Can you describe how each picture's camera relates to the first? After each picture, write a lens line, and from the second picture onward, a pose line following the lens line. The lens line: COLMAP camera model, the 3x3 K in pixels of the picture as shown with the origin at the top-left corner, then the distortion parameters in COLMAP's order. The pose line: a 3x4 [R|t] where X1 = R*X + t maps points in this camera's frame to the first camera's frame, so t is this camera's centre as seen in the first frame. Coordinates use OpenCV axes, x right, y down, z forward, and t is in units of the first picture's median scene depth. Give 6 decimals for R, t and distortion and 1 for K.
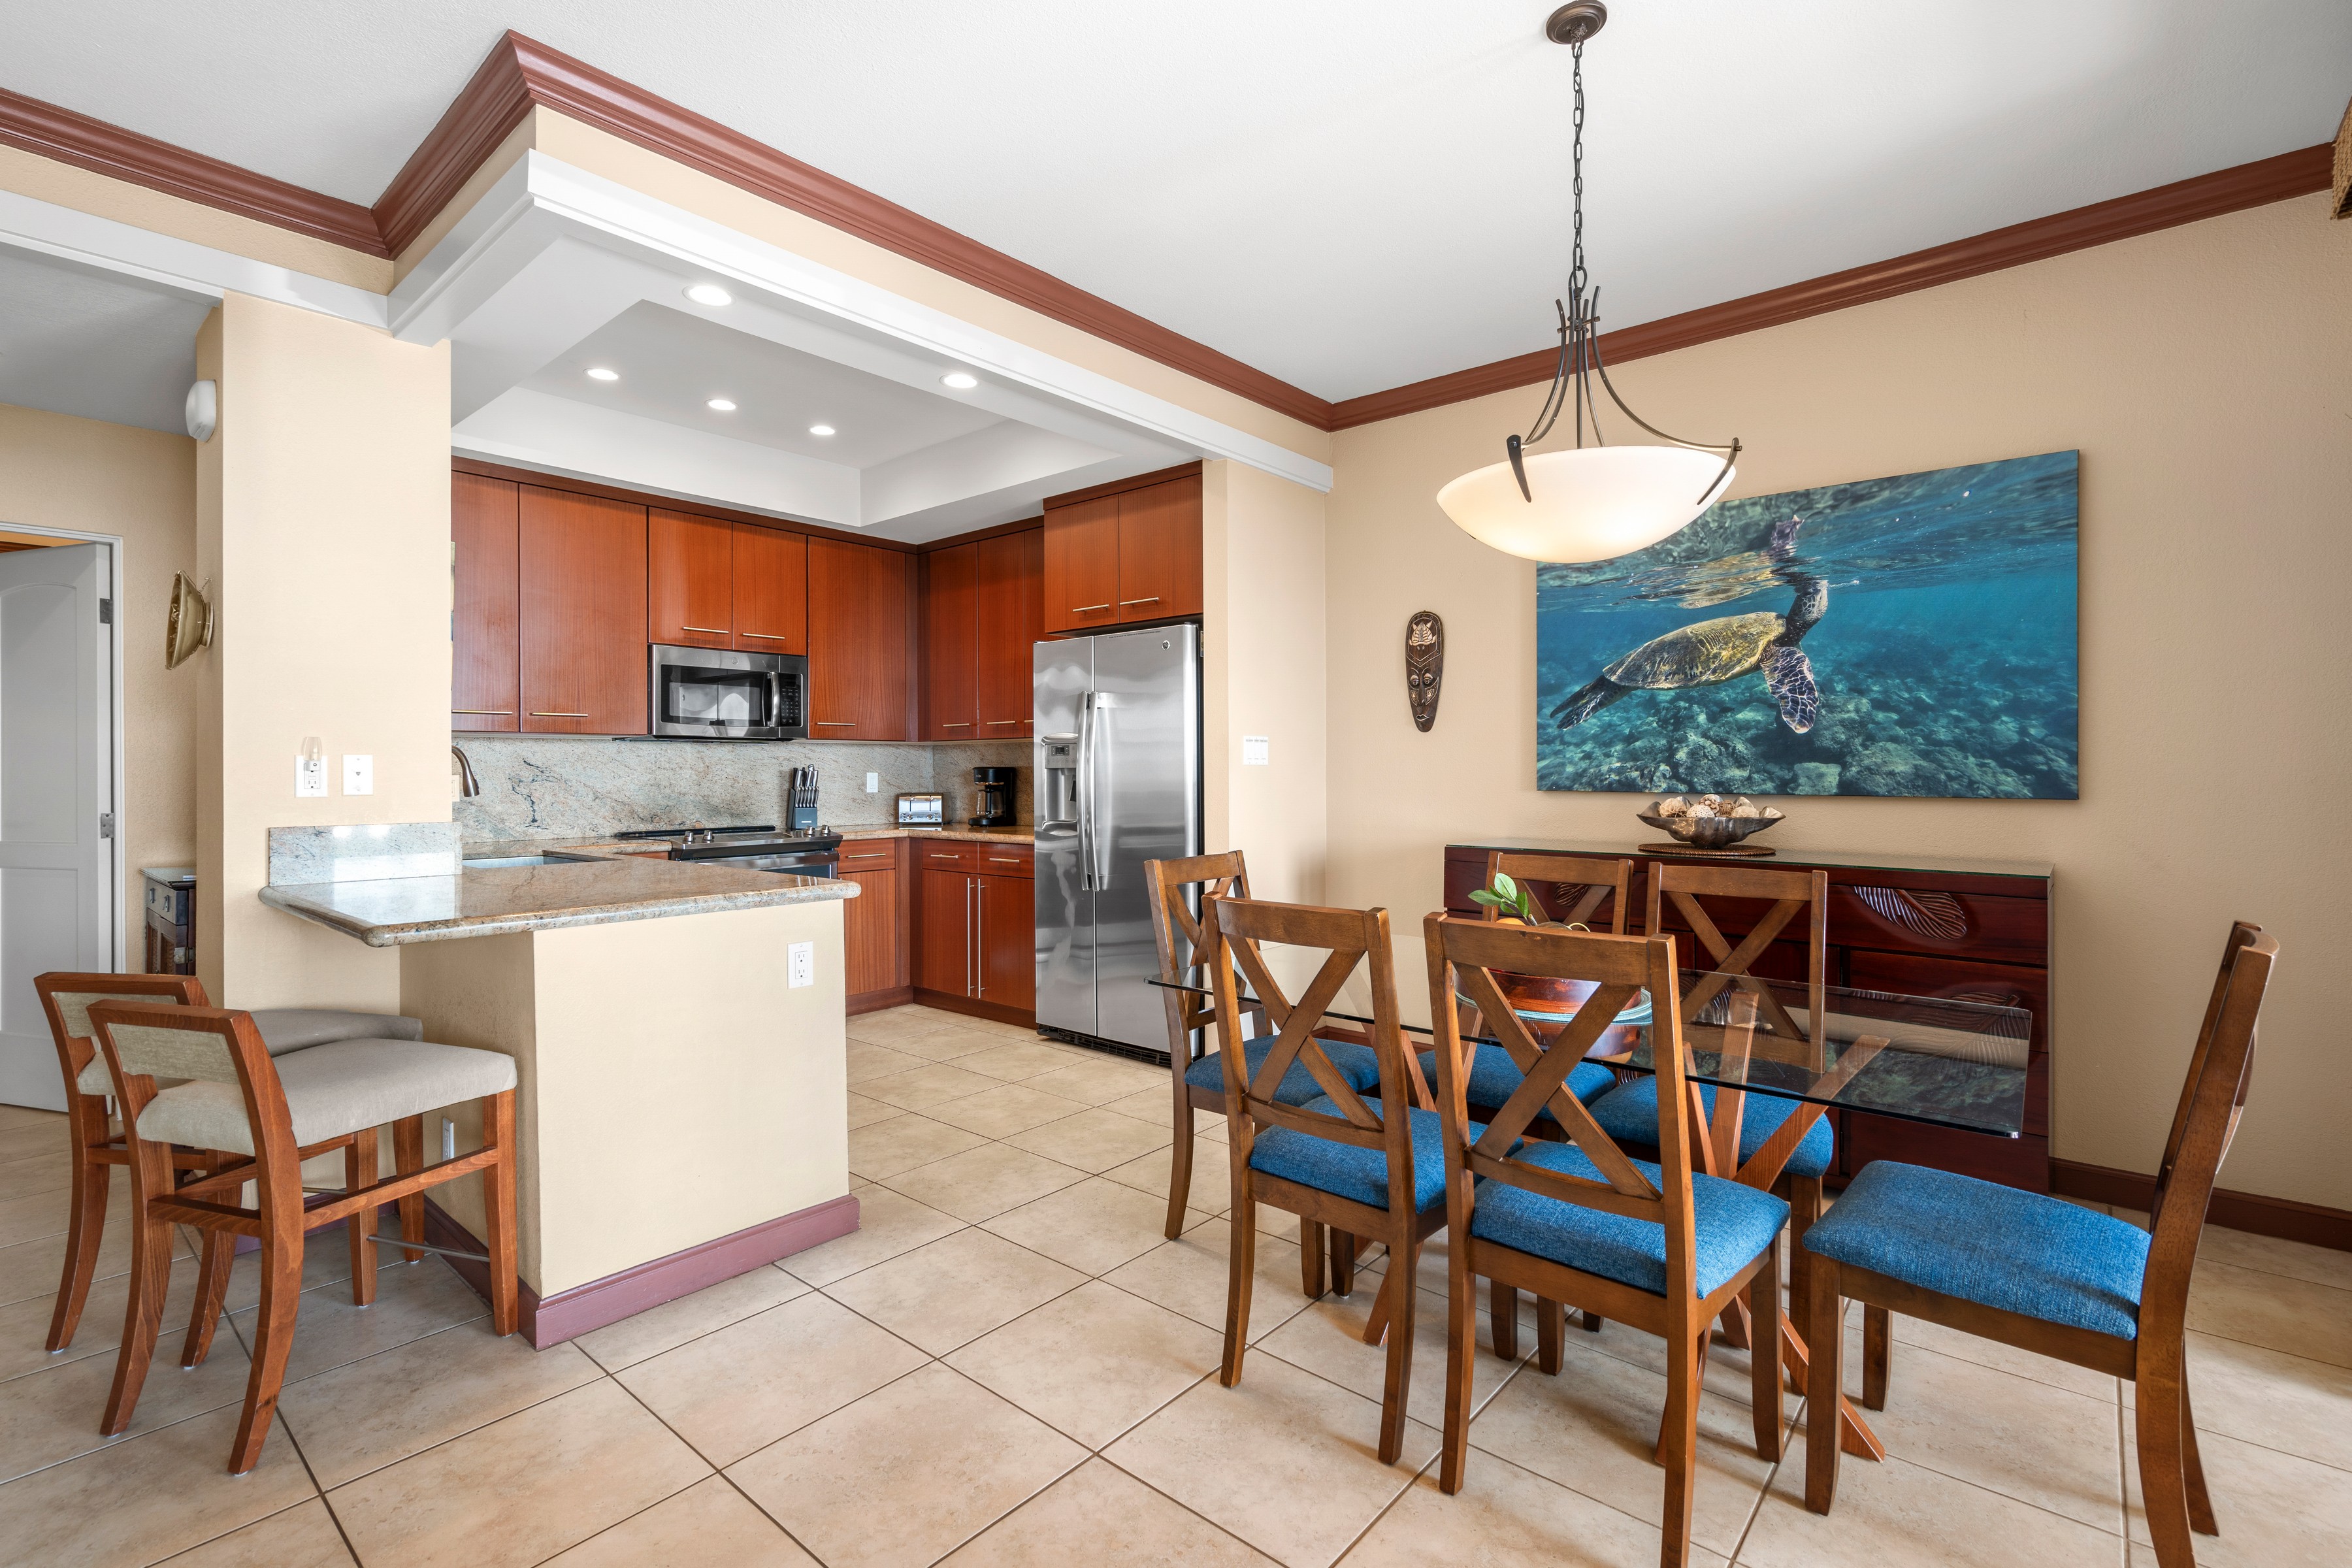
lens RADIAL K [[1065.2, 0, 1172.5], [0, 1065.2, 759.9], [0, 0, 1]] dist [-0.005151, 0.001443]
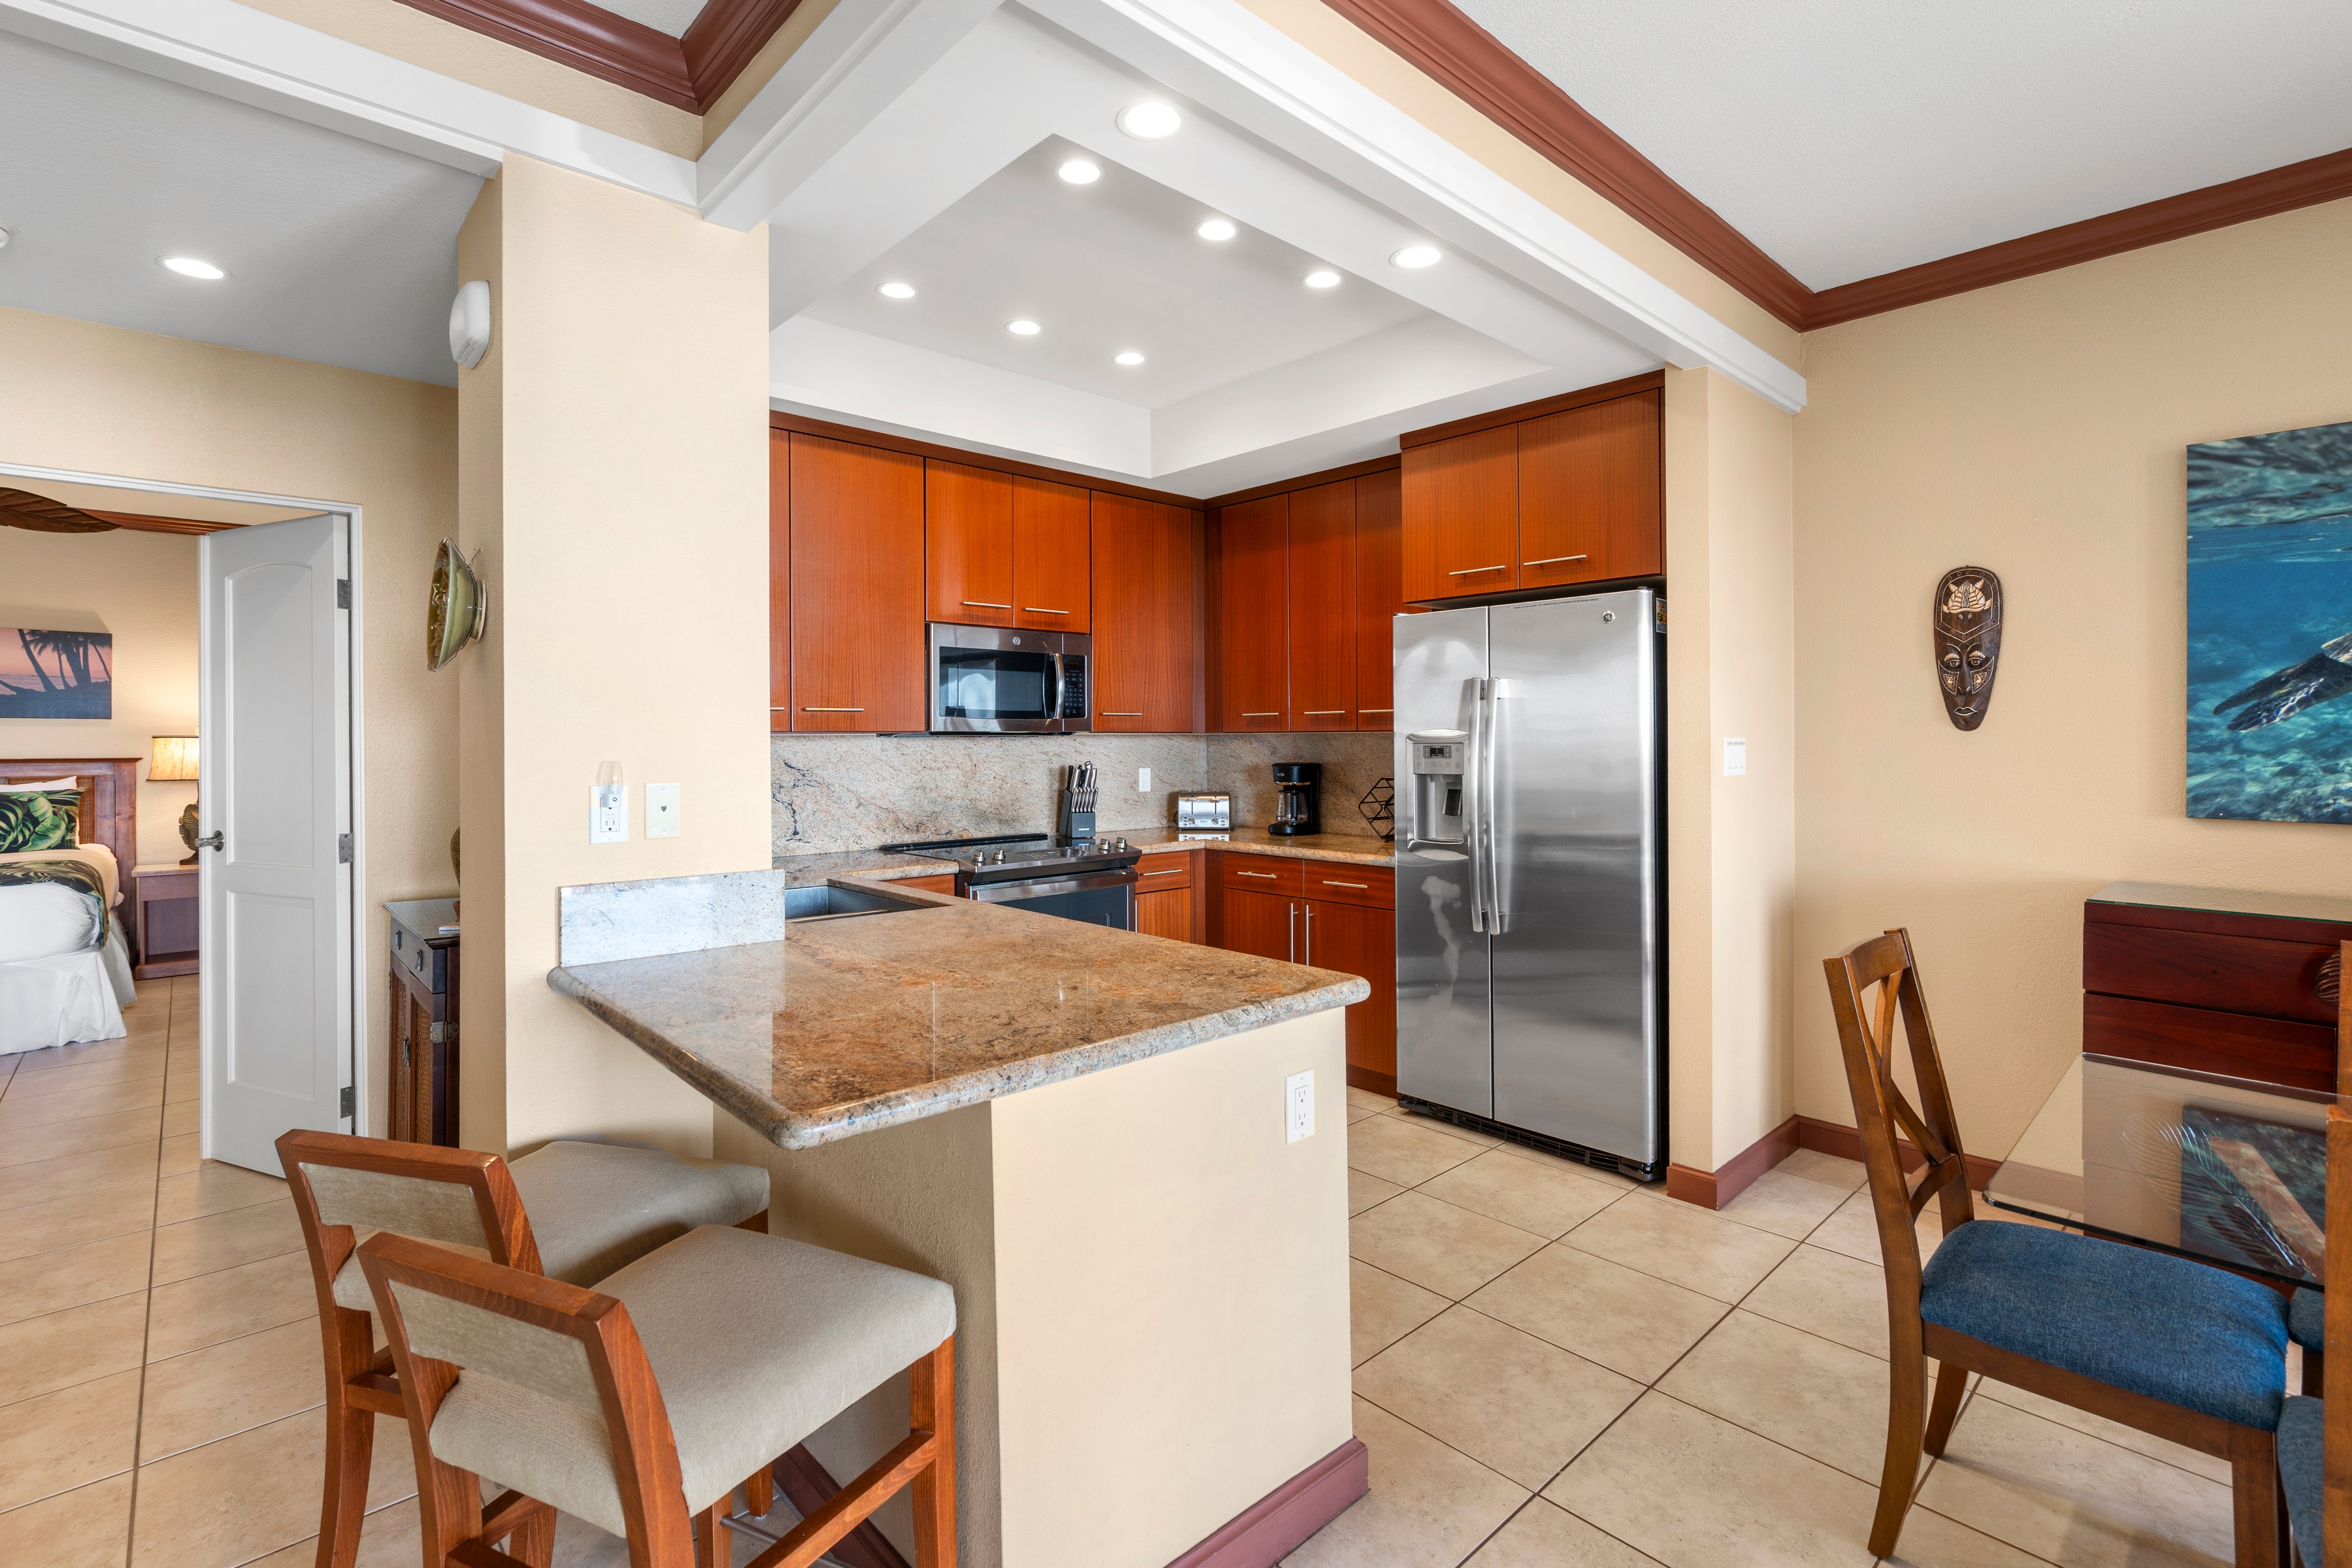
lens RADIAL K [[1077.2, 0, 1176.2], [0, 1077.2, 729.3], [0, 0, 1]] dist [-0.005895, 0.001487]
pose [[0.993353, -0.001321, -0.115102, -0.223195], [0.001525, 0.999997, 0.001686, -0.029438], [0.115100, -0.001850, 0.993352, 0.203840]]
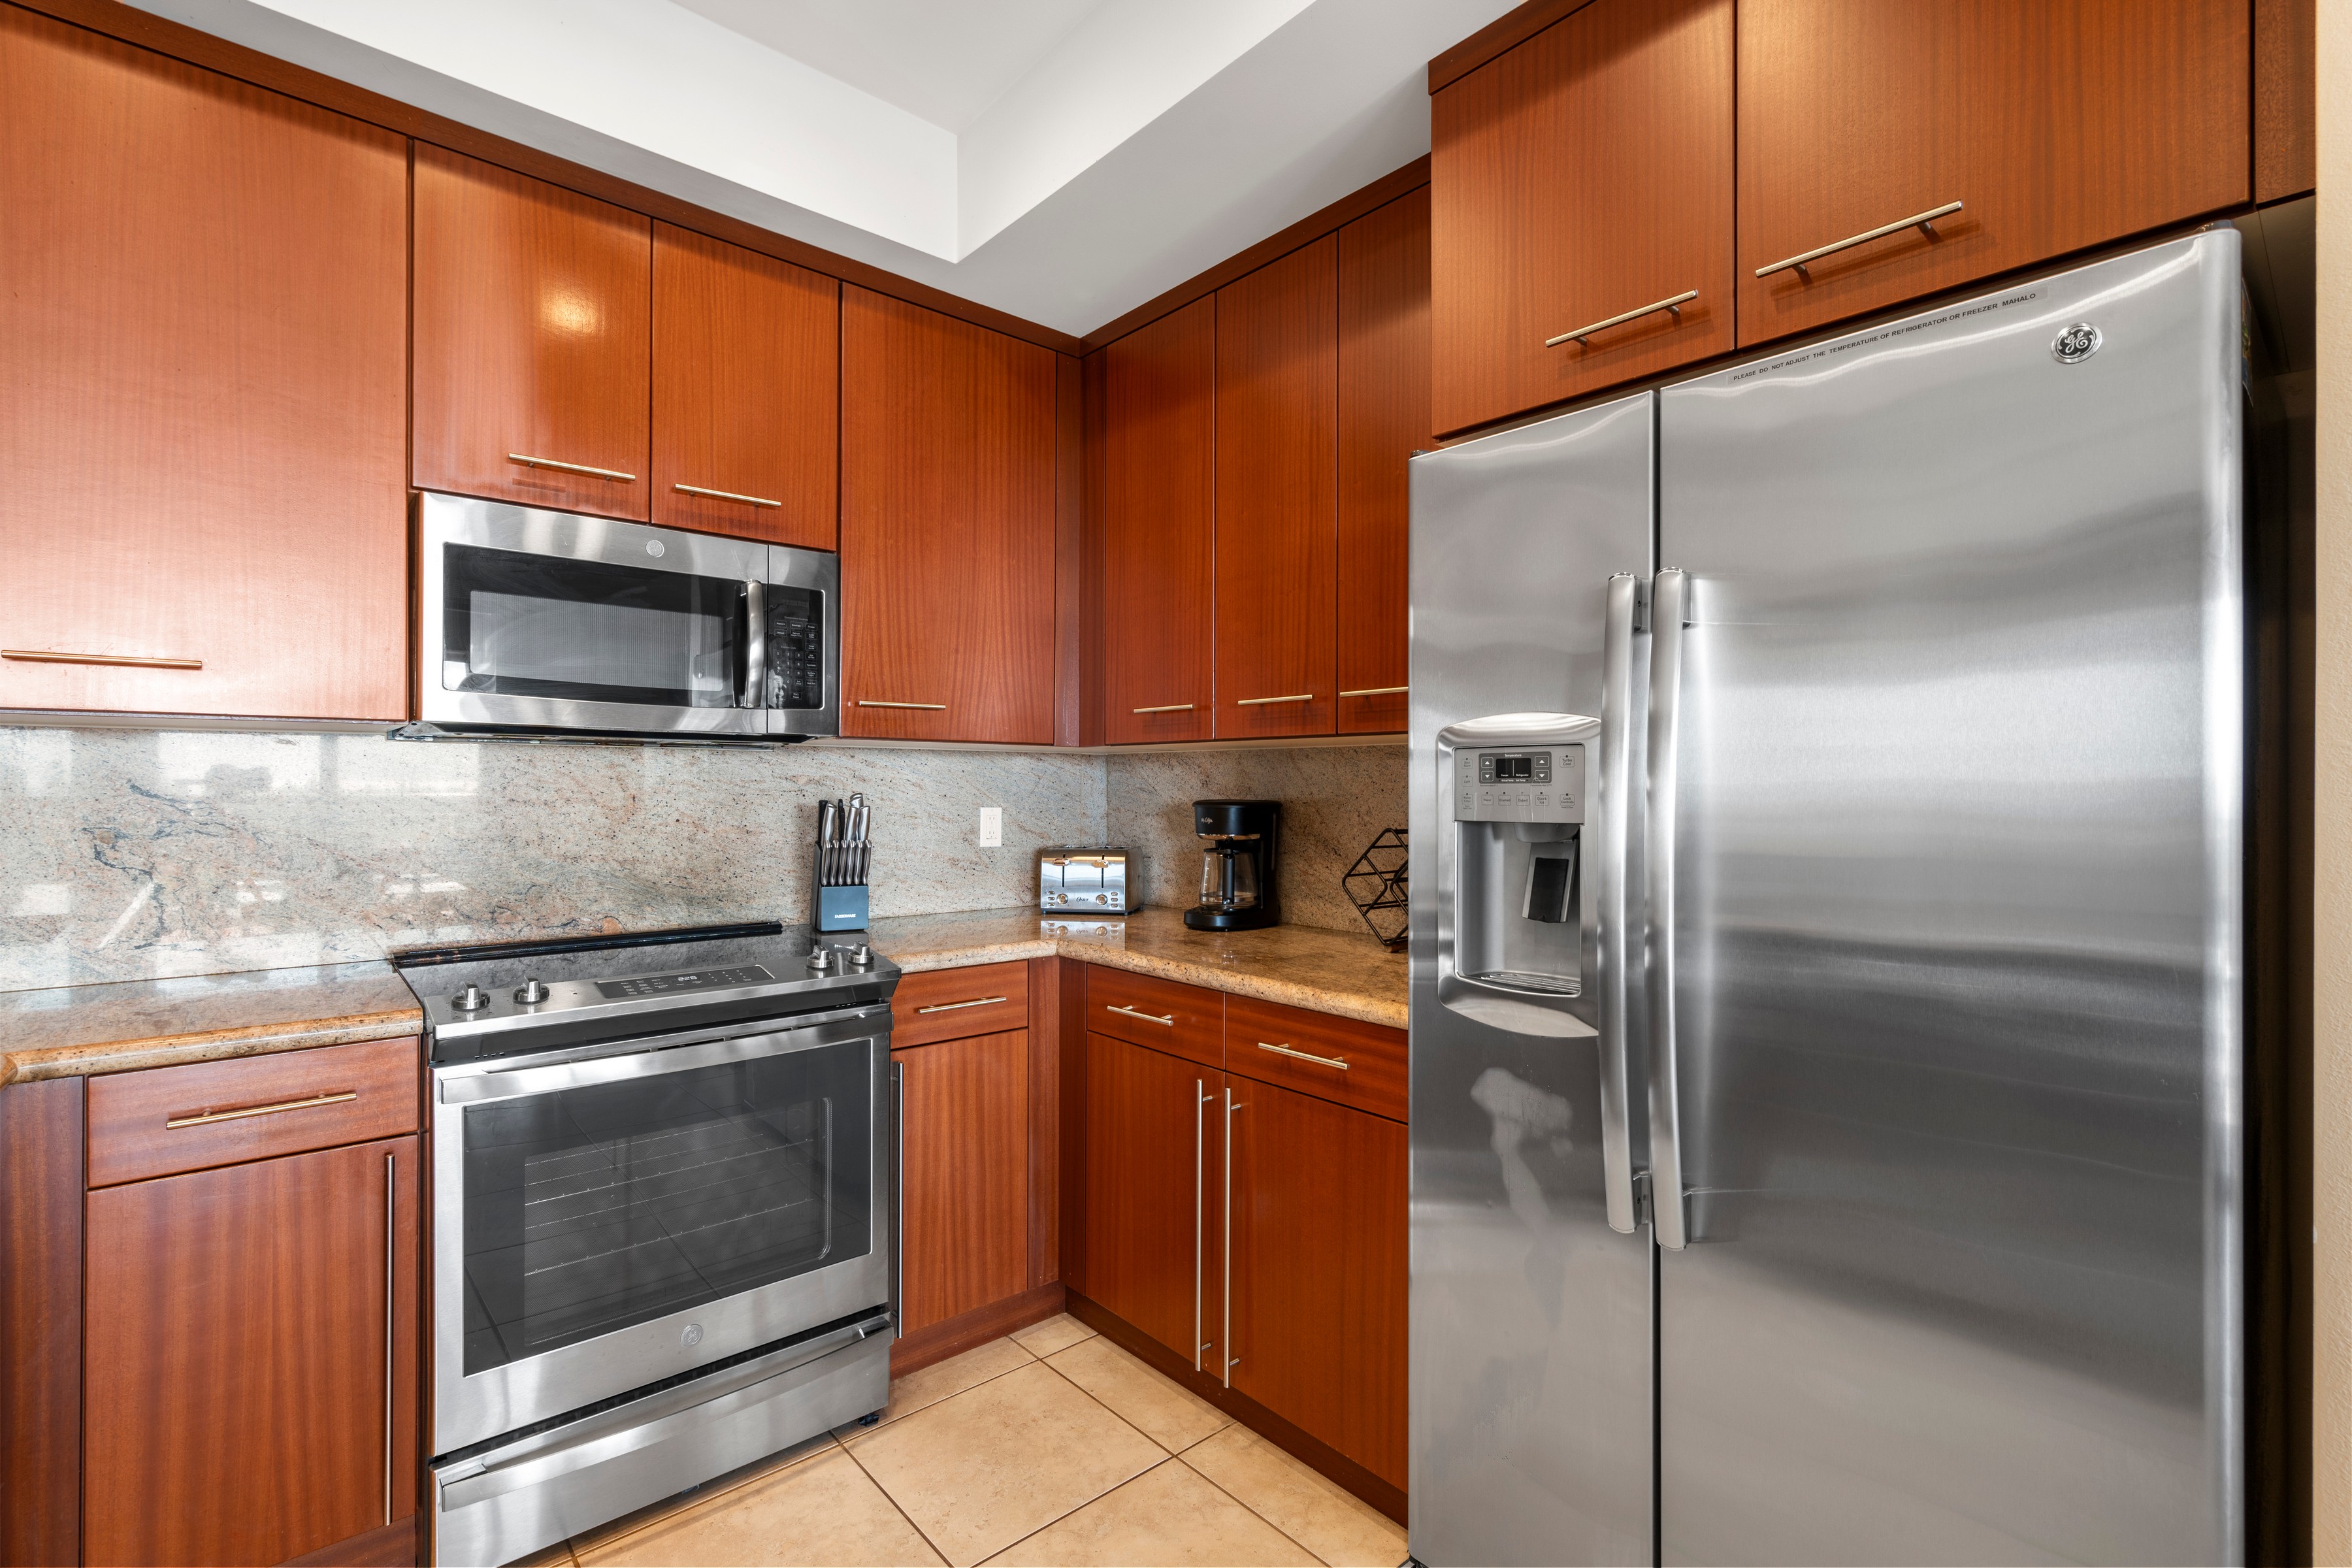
lens RADIAL K [[1057.1, 0, 1176.0], [0, 1057.1, 784.0], [0, 0, 1]] dist [0.002284, 0.000458]
pose [[0.990520, 0.008443, -0.137109, -0.177194], [-0.007227, 0.999930, 0.009363, -0.006763], [0.137179, -0.008283, 0.990512, 0.725534]]
